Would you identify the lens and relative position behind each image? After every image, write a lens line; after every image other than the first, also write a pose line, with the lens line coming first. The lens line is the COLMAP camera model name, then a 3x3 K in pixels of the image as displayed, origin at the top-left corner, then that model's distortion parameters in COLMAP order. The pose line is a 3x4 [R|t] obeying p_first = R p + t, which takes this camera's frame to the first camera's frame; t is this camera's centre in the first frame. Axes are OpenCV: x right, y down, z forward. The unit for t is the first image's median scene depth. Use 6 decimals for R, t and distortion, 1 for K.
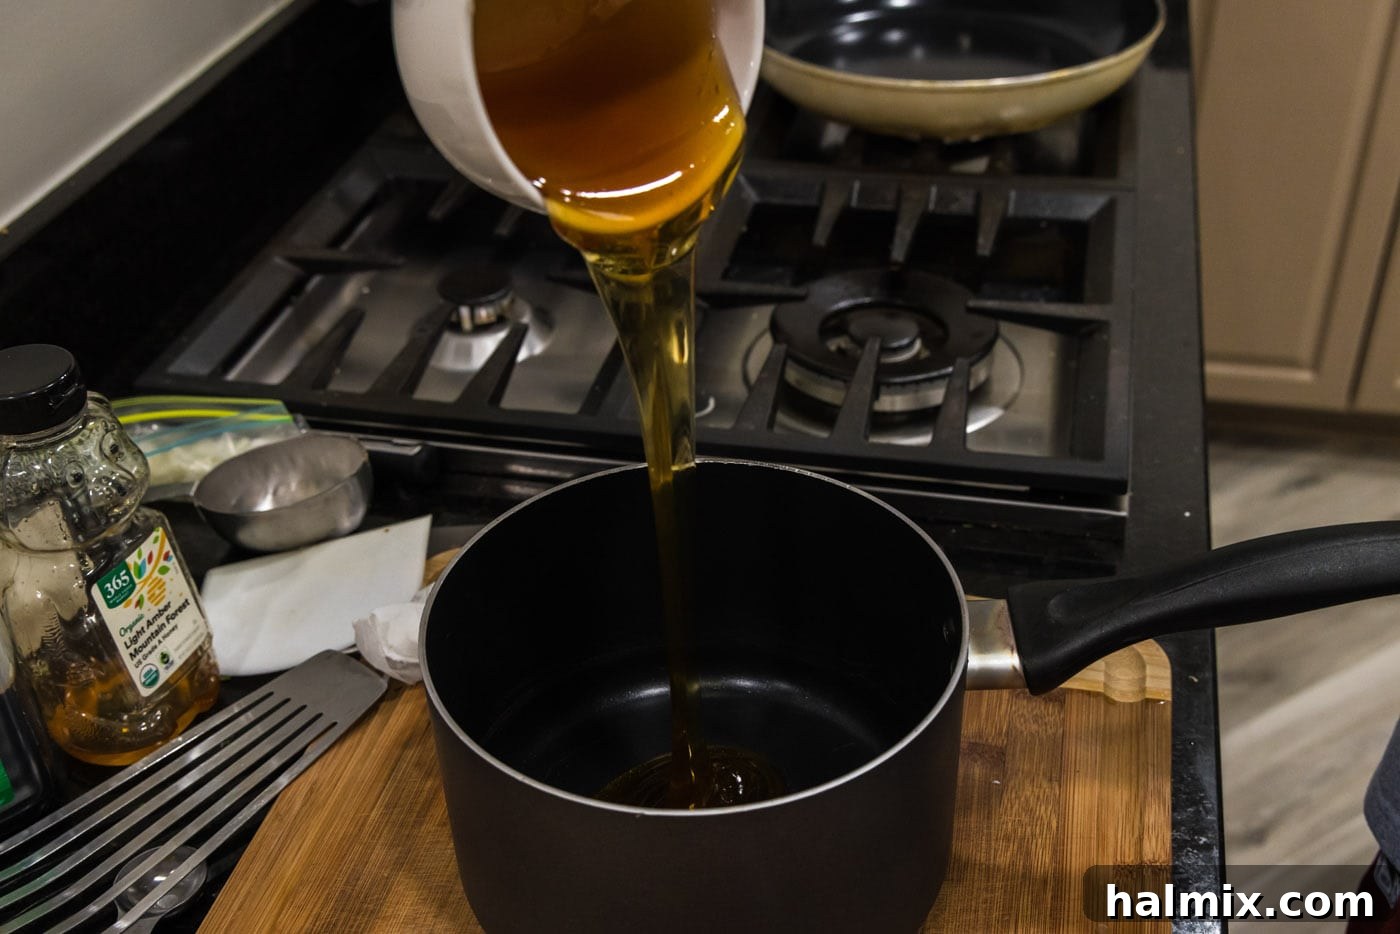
lens RADIAL K [[1832.1, 0, 700.0], [0, 1832.1, 467.0], [0, 0, 1]] dist [0.017300, 0.024957]
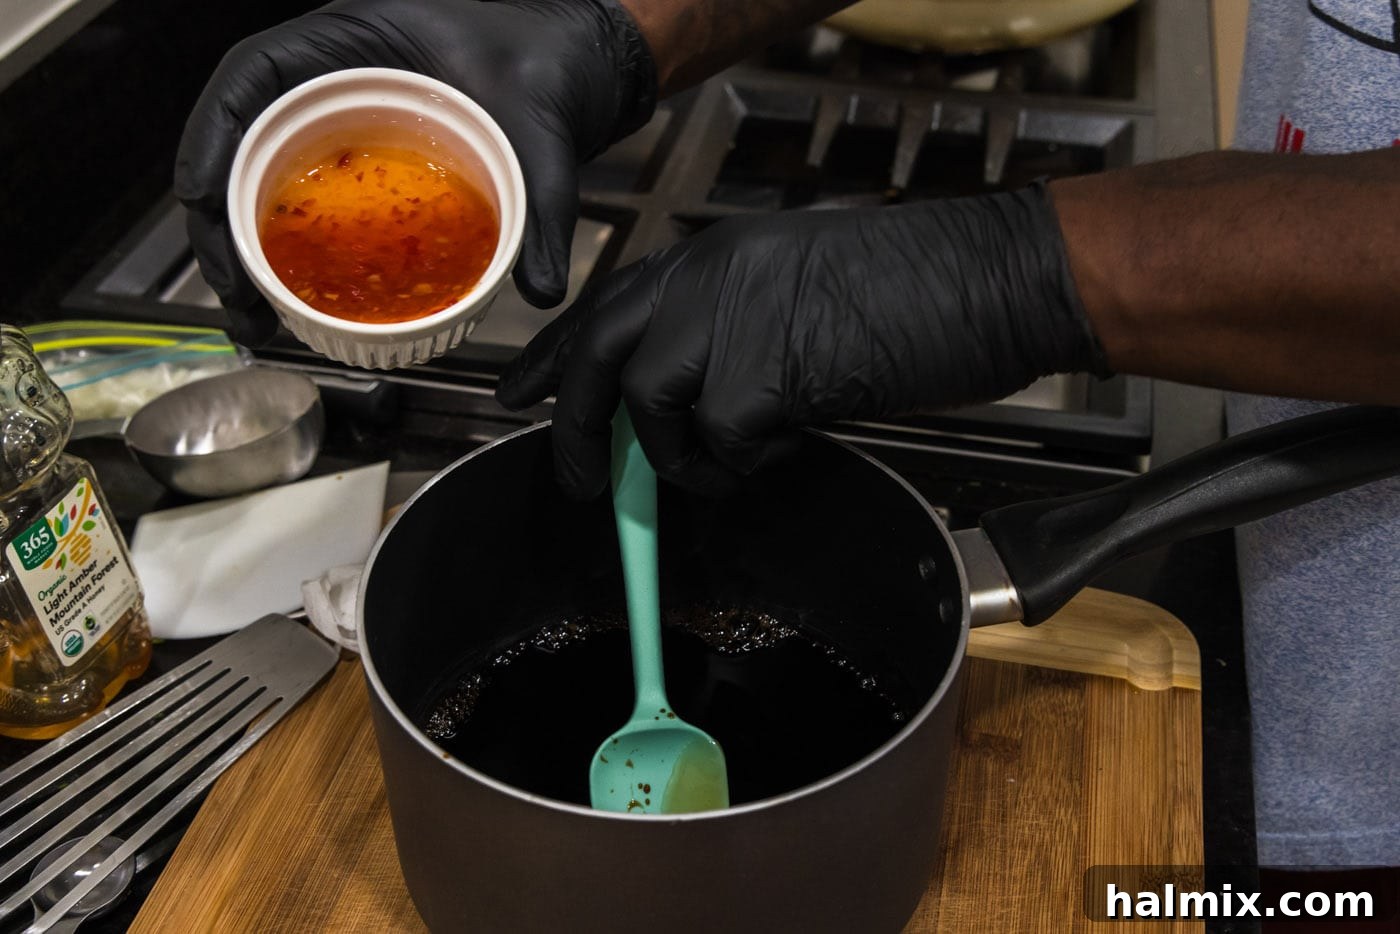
lens RADIAL K [[1832.1, 0, 700.0], [0, 1832.1, 467.0], [0, 0, 1]] dist [0.017300, 0.024957]
pose [[0.999361, 0.020569, 0.029218, -0.021203], [-0.022273, 0.997997, 0.059218, -0.031553], [-0.027941, -0.059831, 0.997817, 0.099744]]
